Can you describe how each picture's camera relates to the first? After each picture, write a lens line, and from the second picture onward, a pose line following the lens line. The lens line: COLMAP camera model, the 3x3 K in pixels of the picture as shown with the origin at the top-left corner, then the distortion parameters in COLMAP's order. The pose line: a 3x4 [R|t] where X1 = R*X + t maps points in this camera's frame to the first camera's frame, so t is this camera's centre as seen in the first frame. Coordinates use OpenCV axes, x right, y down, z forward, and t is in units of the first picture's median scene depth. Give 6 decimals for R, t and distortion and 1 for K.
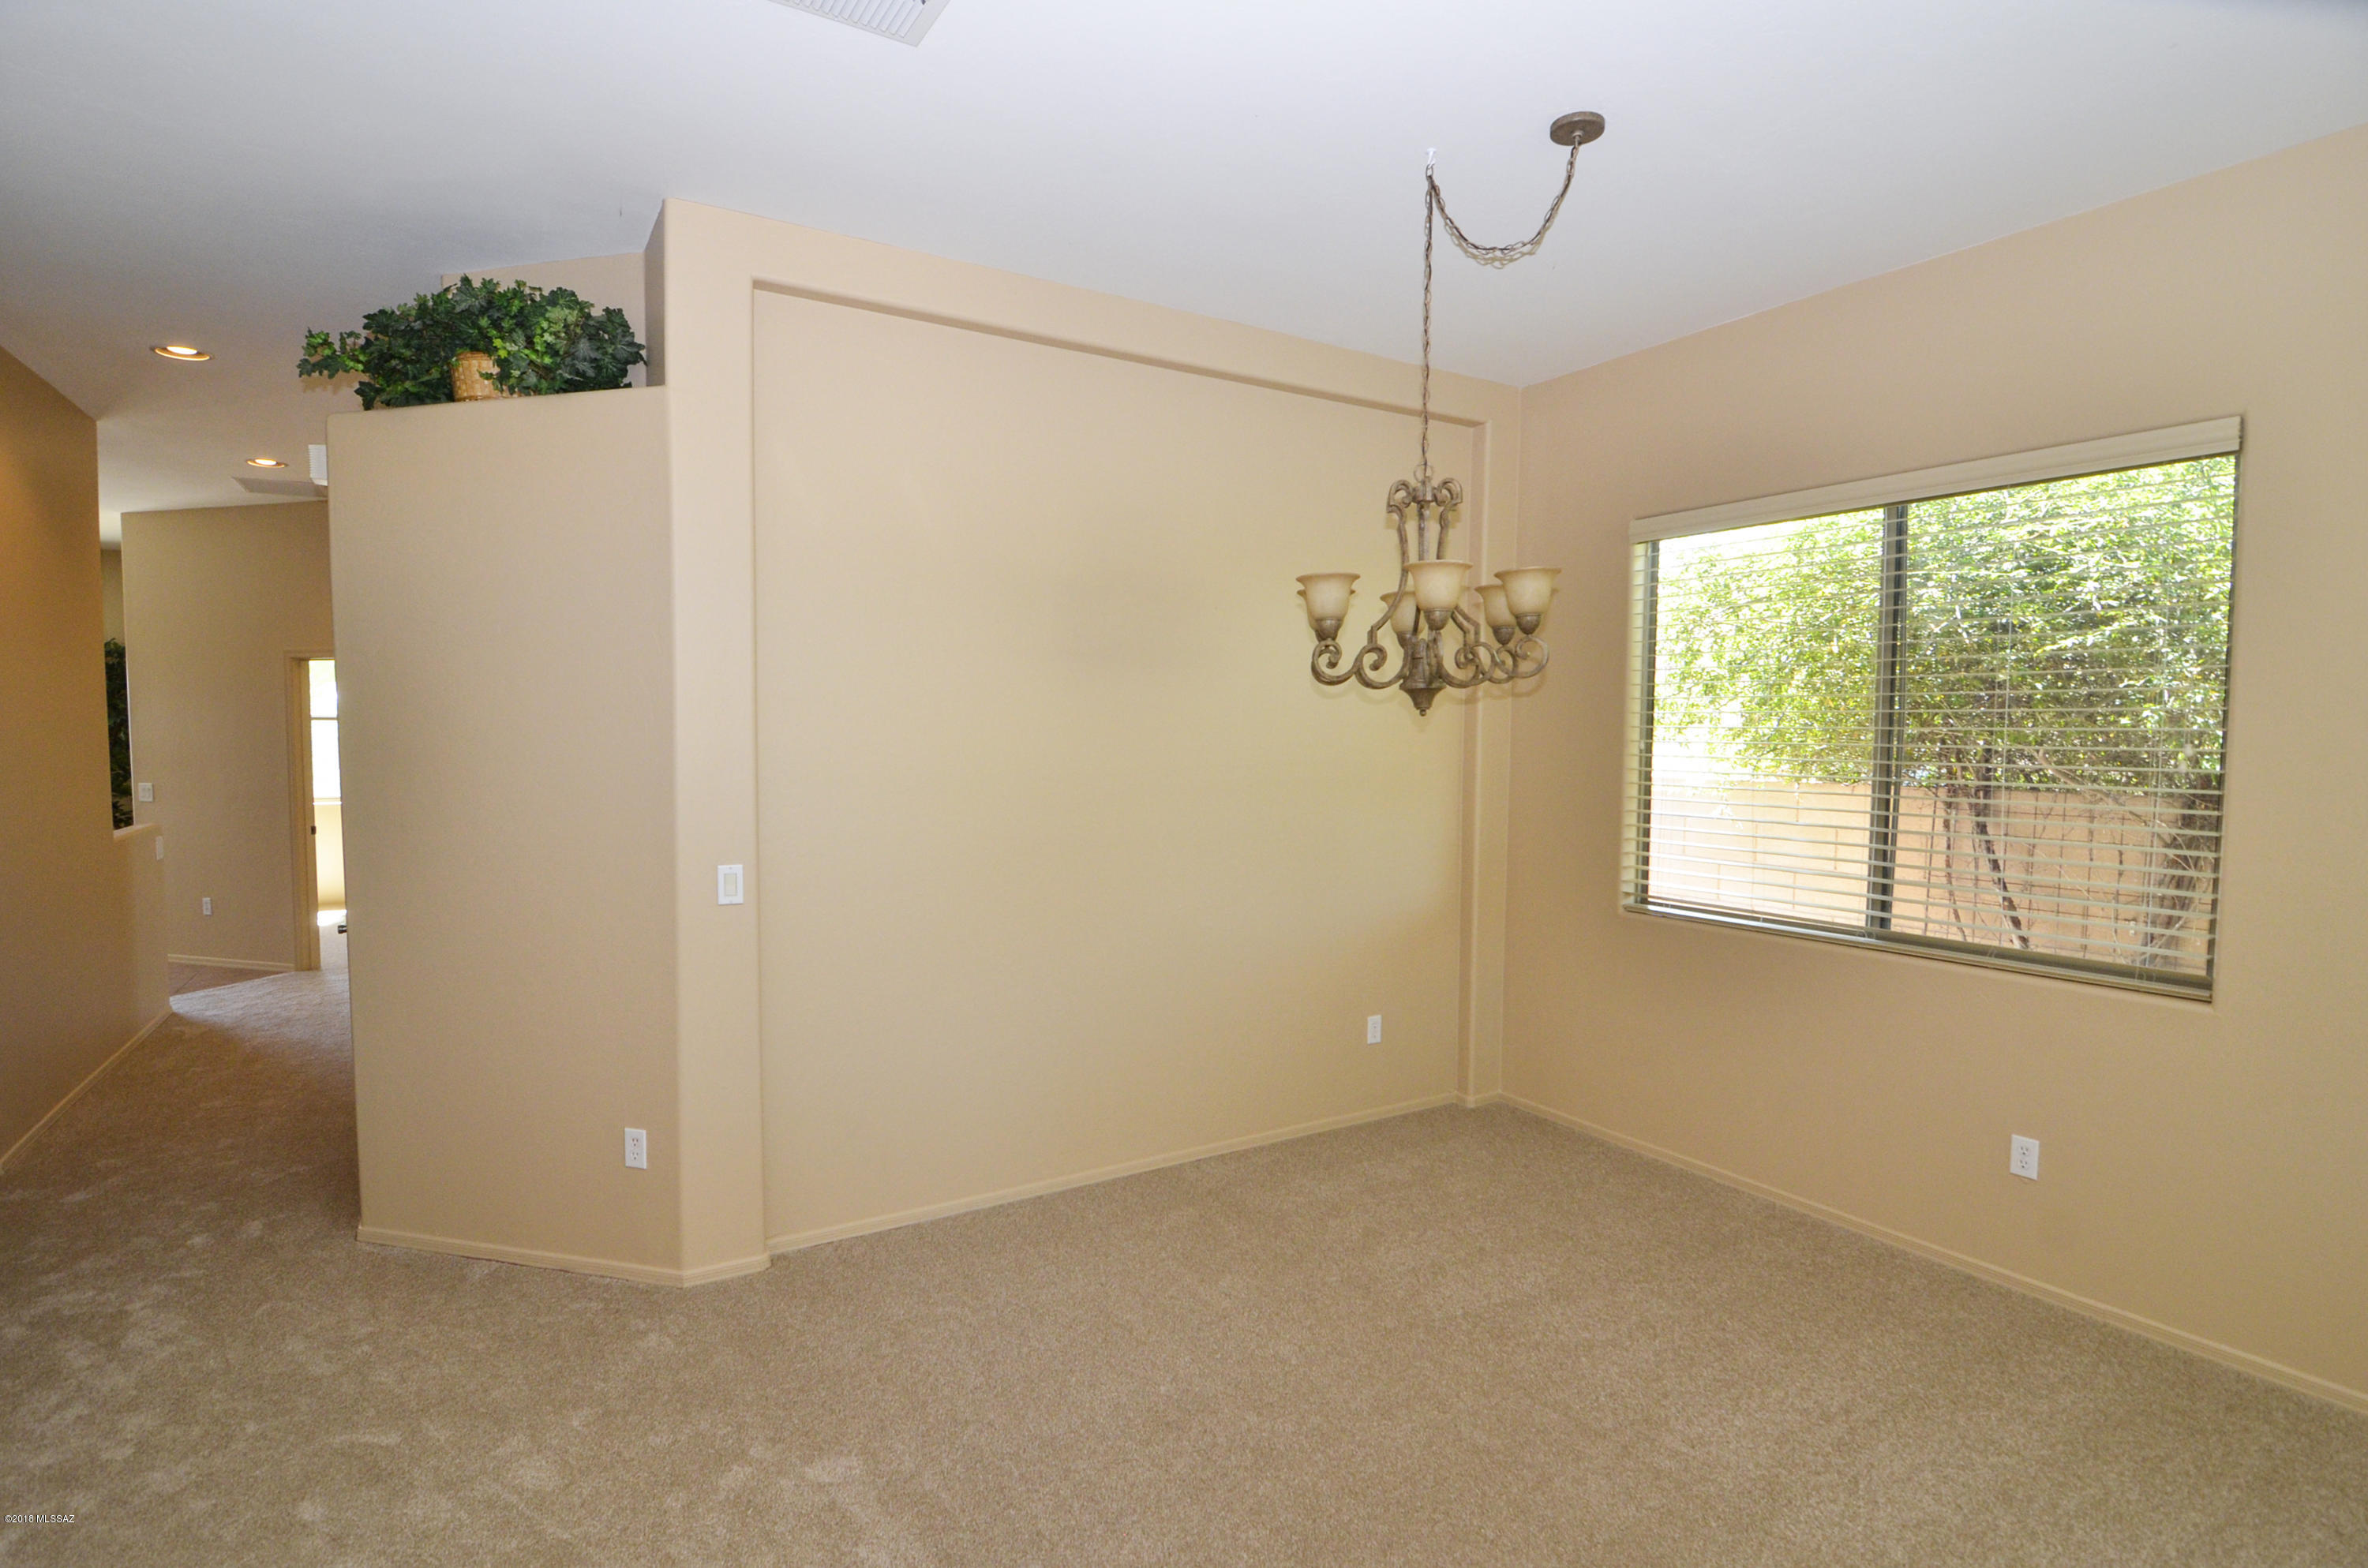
lens RADIAL K [[1133.4, 0, 1177.0], [0, 1133.4, 793.6], [0, 0, 1]] dist [-0.004867, -0.013071]
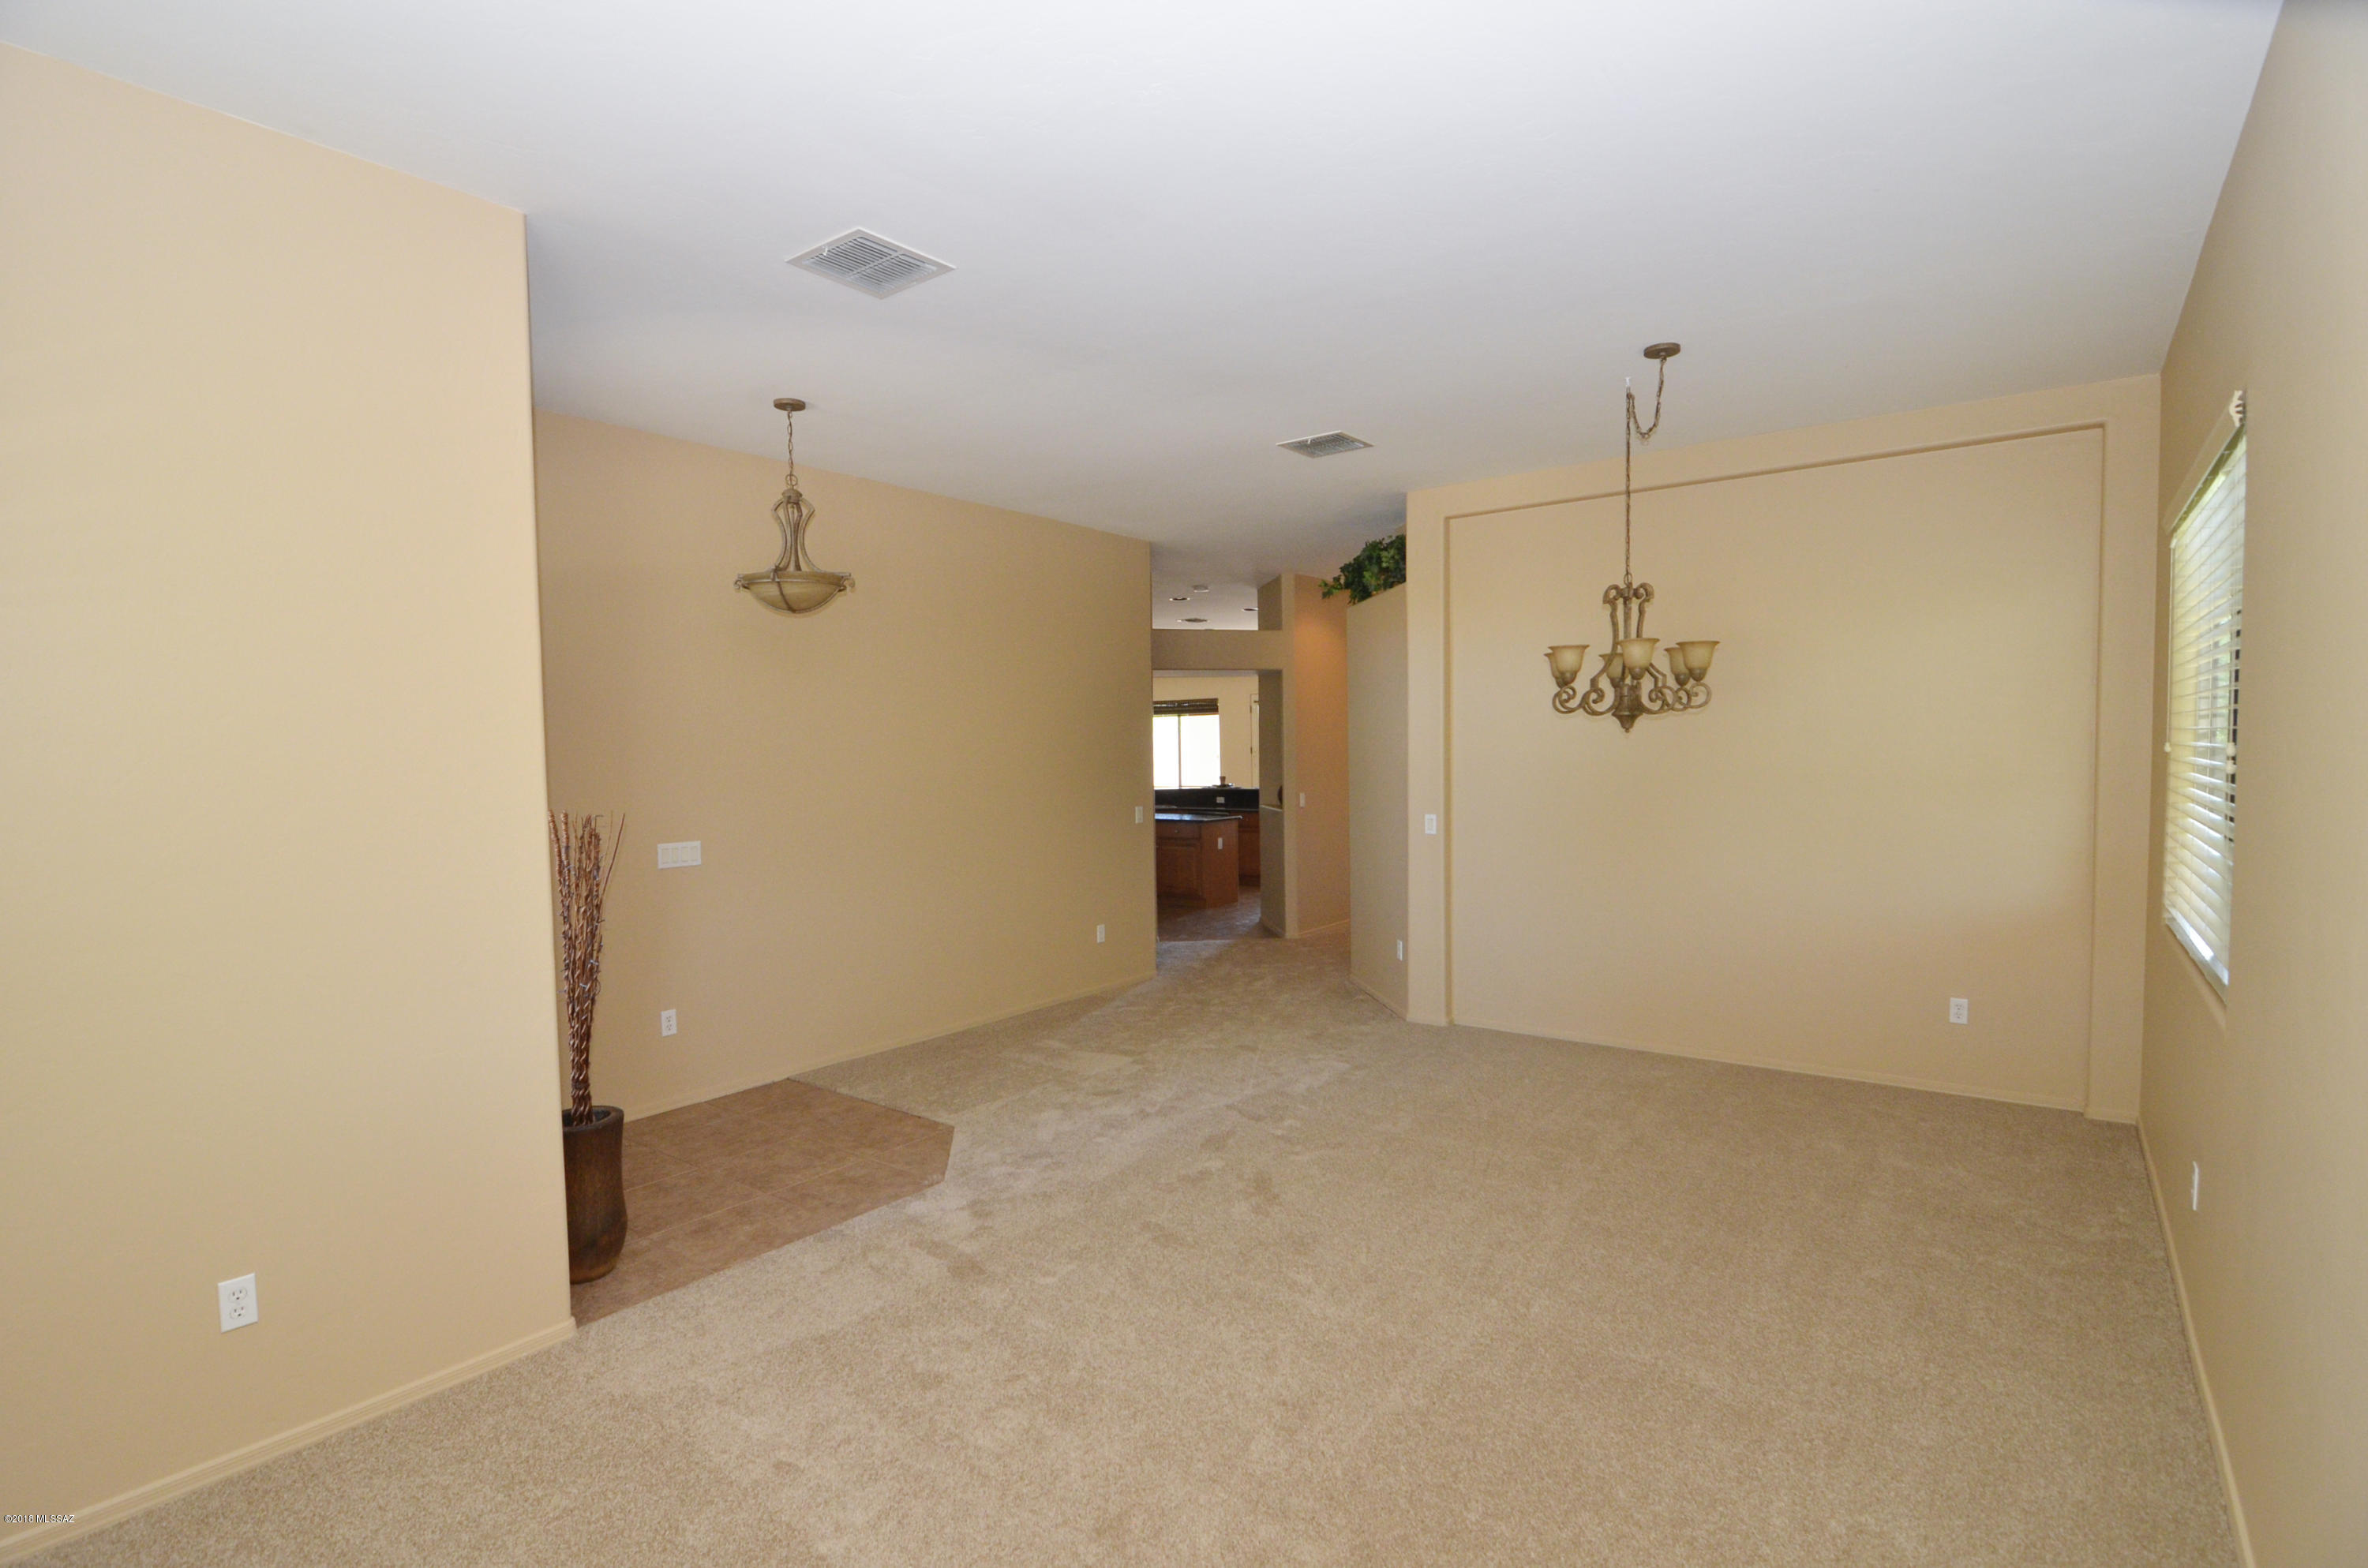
lens RADIAL K [[1133.4, 0, 1177.0], [0, 1133.4, 793.6], [0, 0, 1]] dist [-0.004867, -0.013071]
pose [[0.358831, 0.025619, -0.933051, 1.441511], [-0.027285, 0.999484, 0.016950, 0.003854], [0.933004, 0.019376, 0.359345, -0.142270]]
